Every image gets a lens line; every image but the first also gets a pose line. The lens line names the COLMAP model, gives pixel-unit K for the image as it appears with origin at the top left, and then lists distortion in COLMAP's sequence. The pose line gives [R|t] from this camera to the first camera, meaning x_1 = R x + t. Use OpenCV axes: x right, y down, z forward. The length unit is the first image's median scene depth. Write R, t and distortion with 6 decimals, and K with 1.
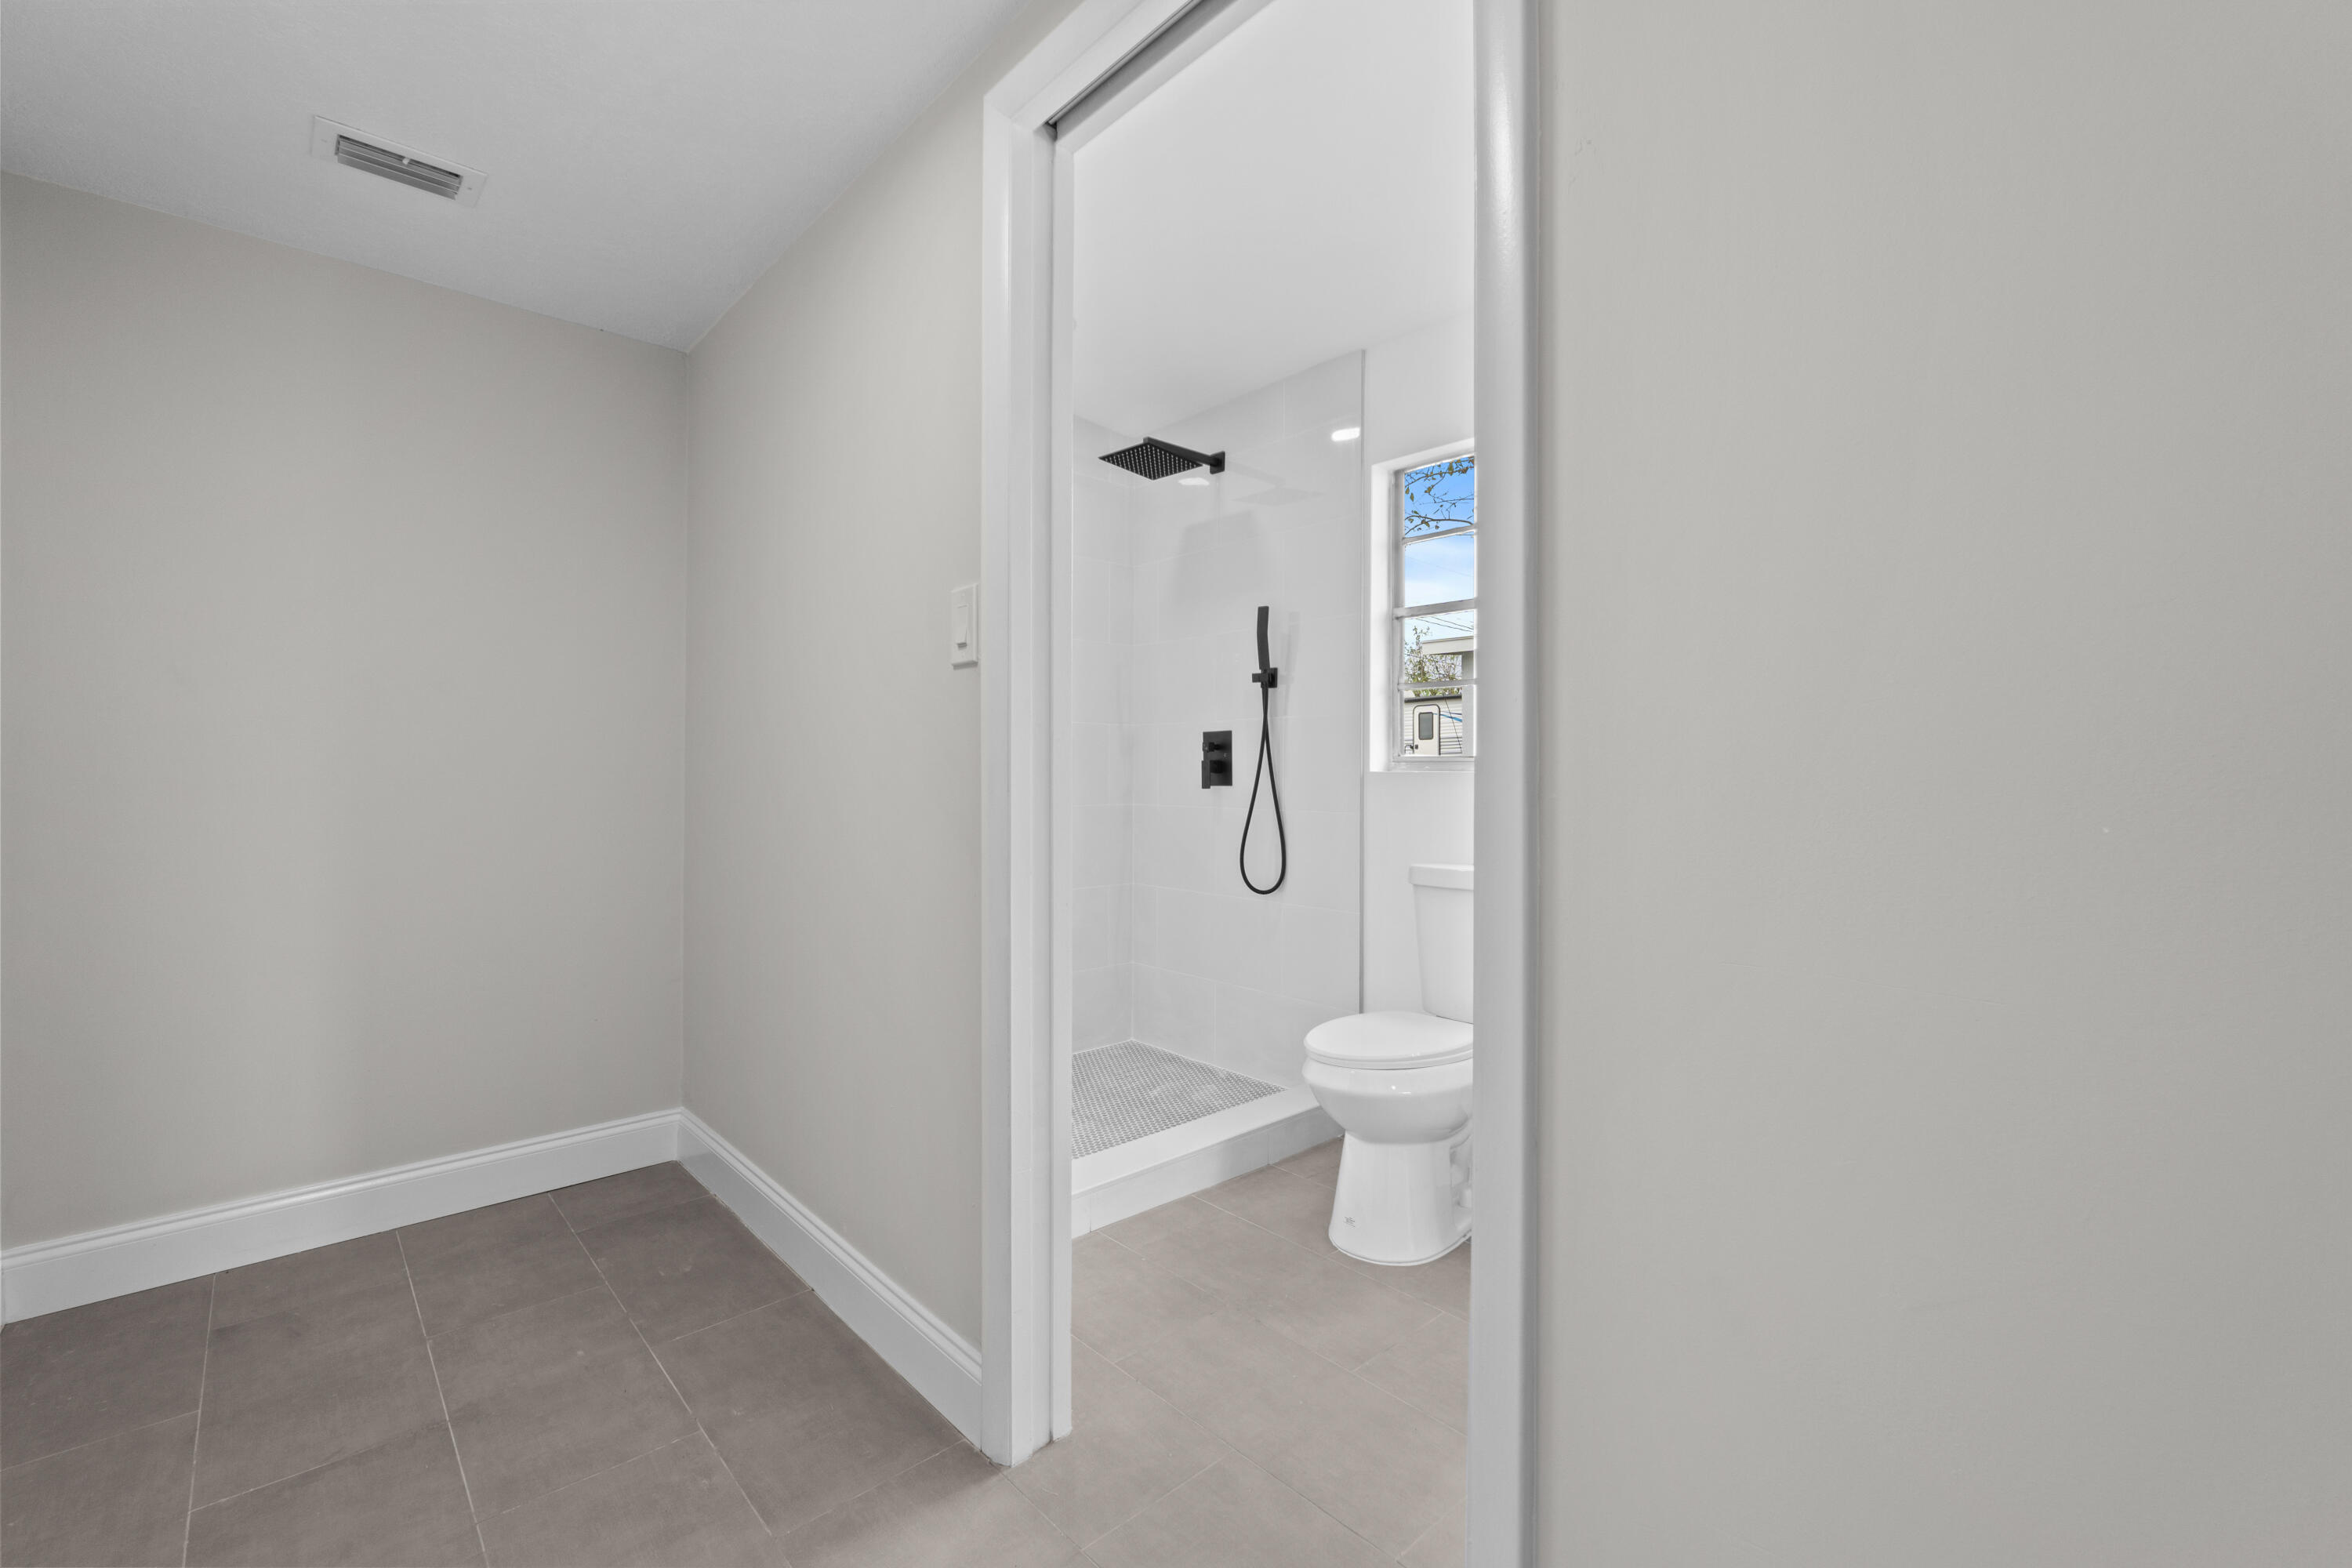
lens RADIAL K [[994.6, 0, 1172.4], [0, 994.6, 787.9], [0, 0, 1]] dist [-0.005767, -0.000912]
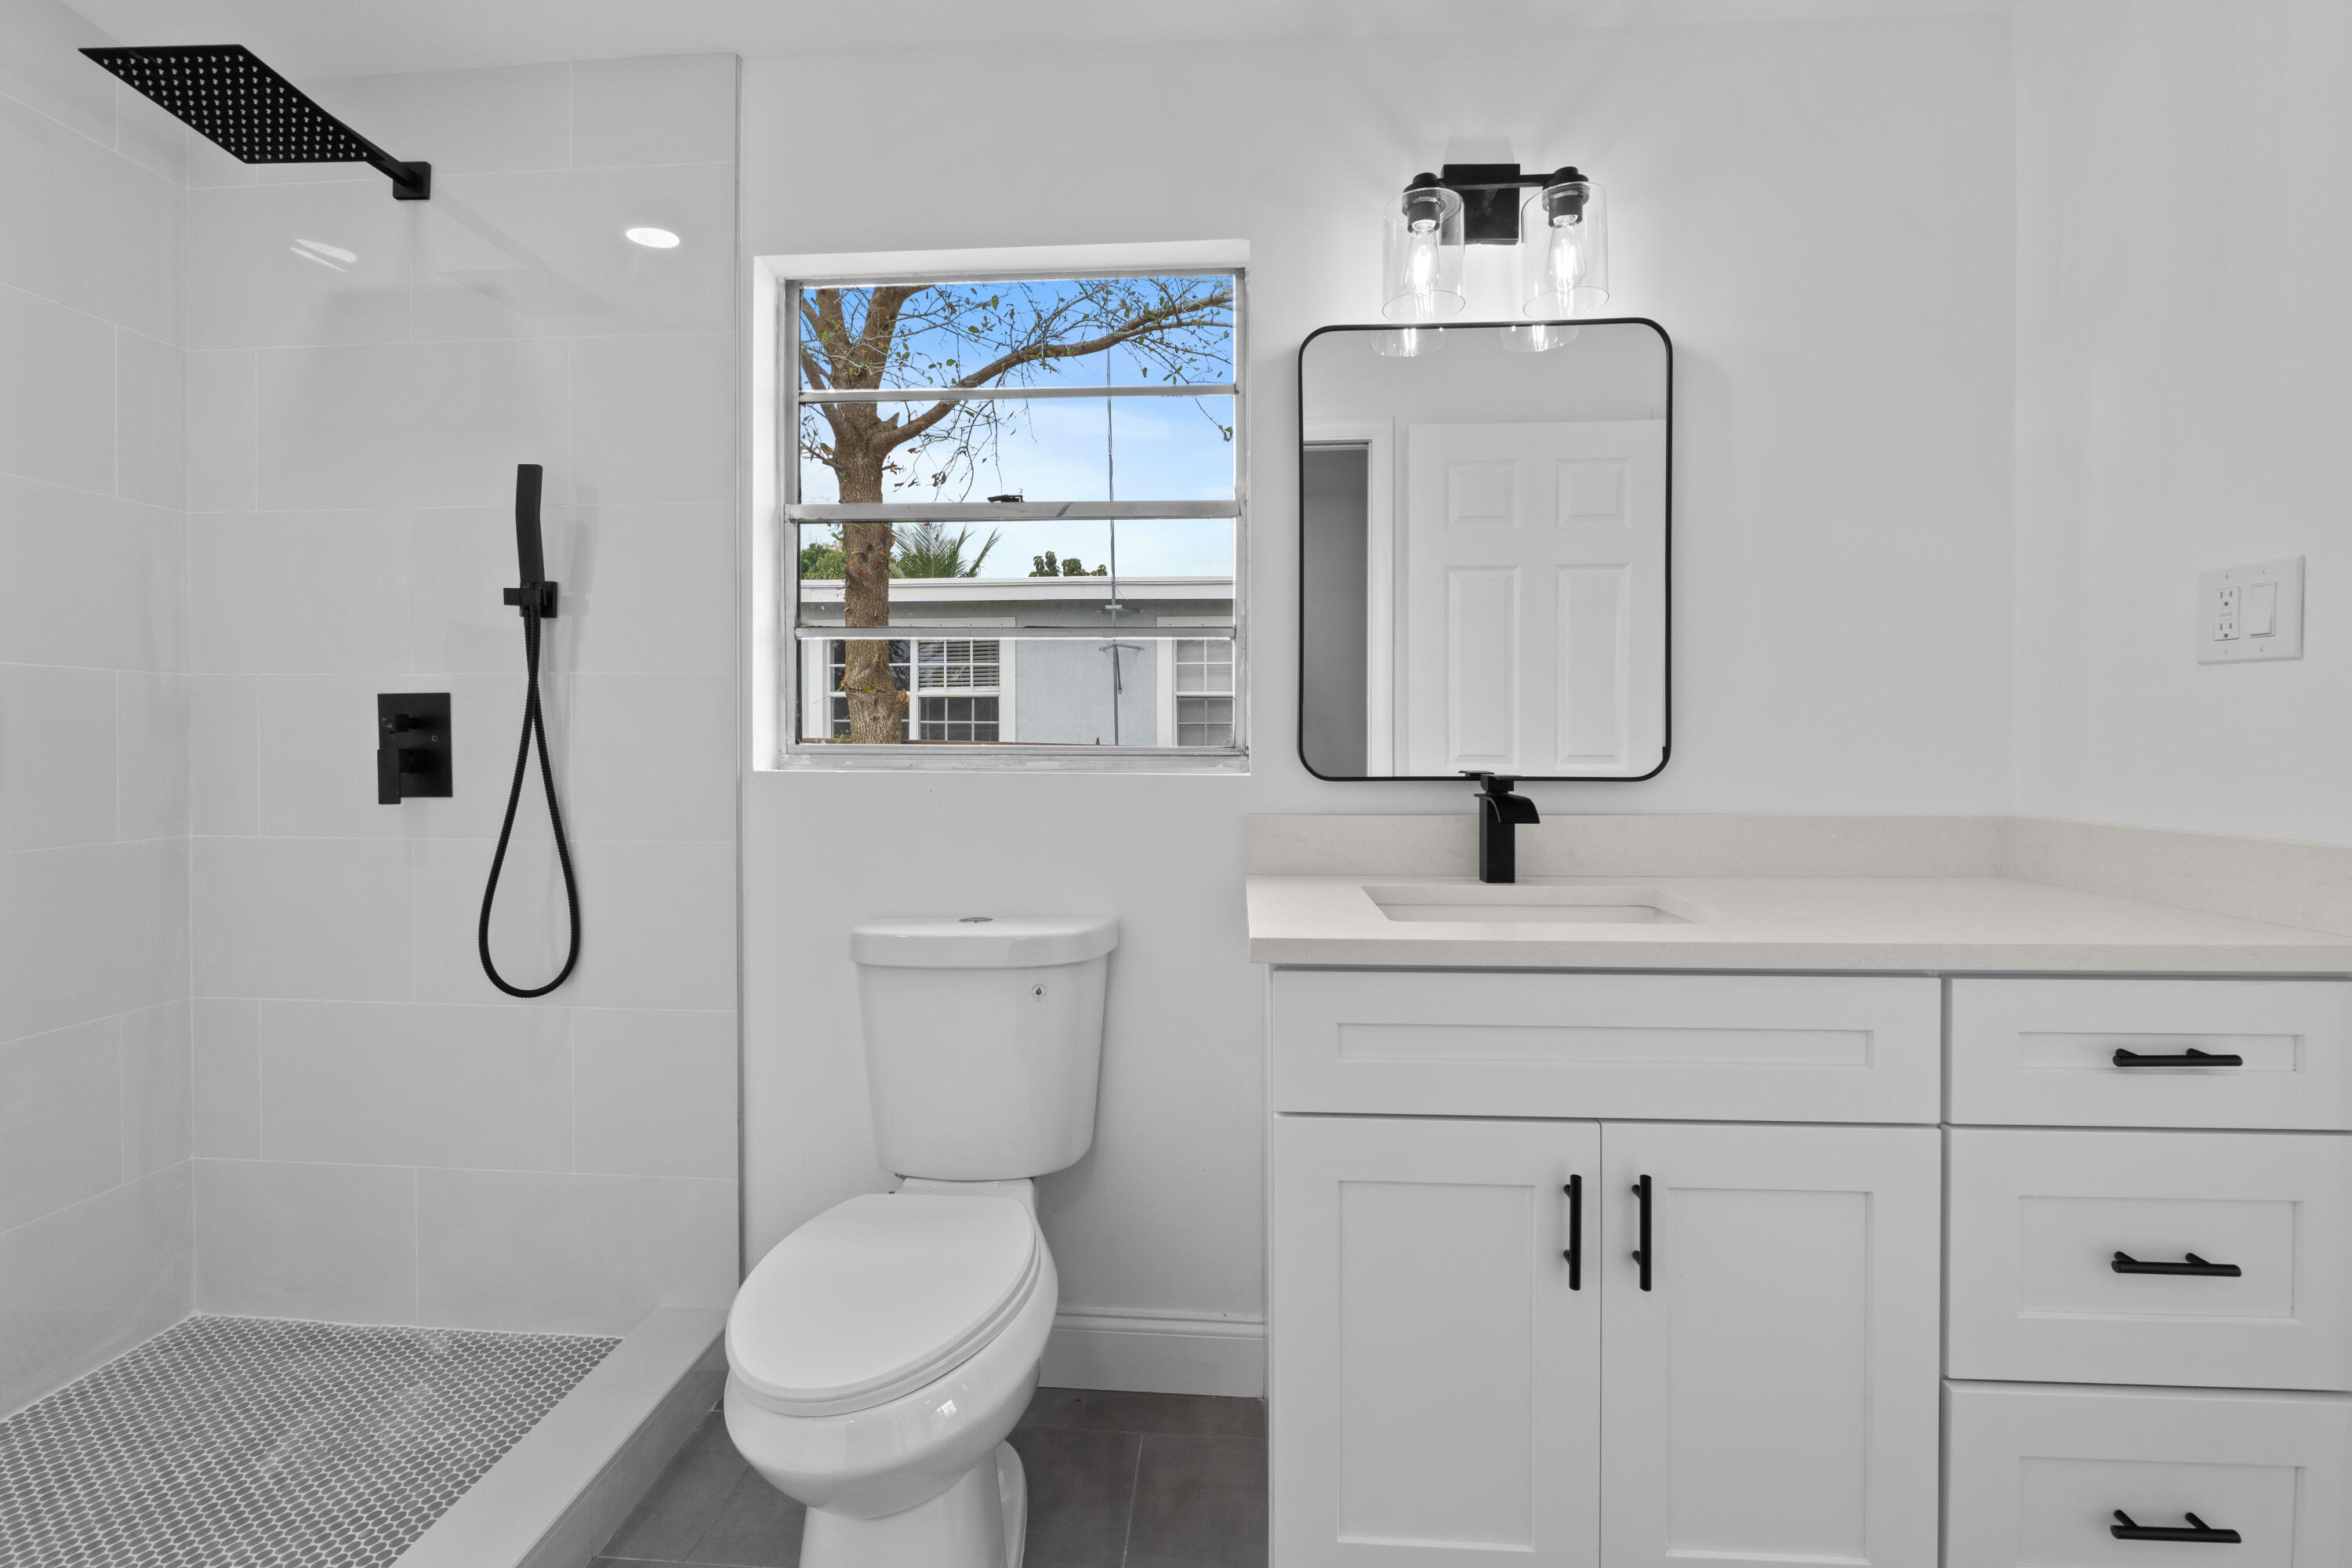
lens RADIAL K [[994.6, 0, 1160.7], [0, 994.6, 755.3], [0, 0, 1]] dist [-0.005767, -0.000912]
pose [[0.726282, -0.009803, 0.687327, -0.029960], [0.007097, 0.999952, 0.006762, -0.026350], [-0.687360, -0.000033, 0.726317, 0.370146]]
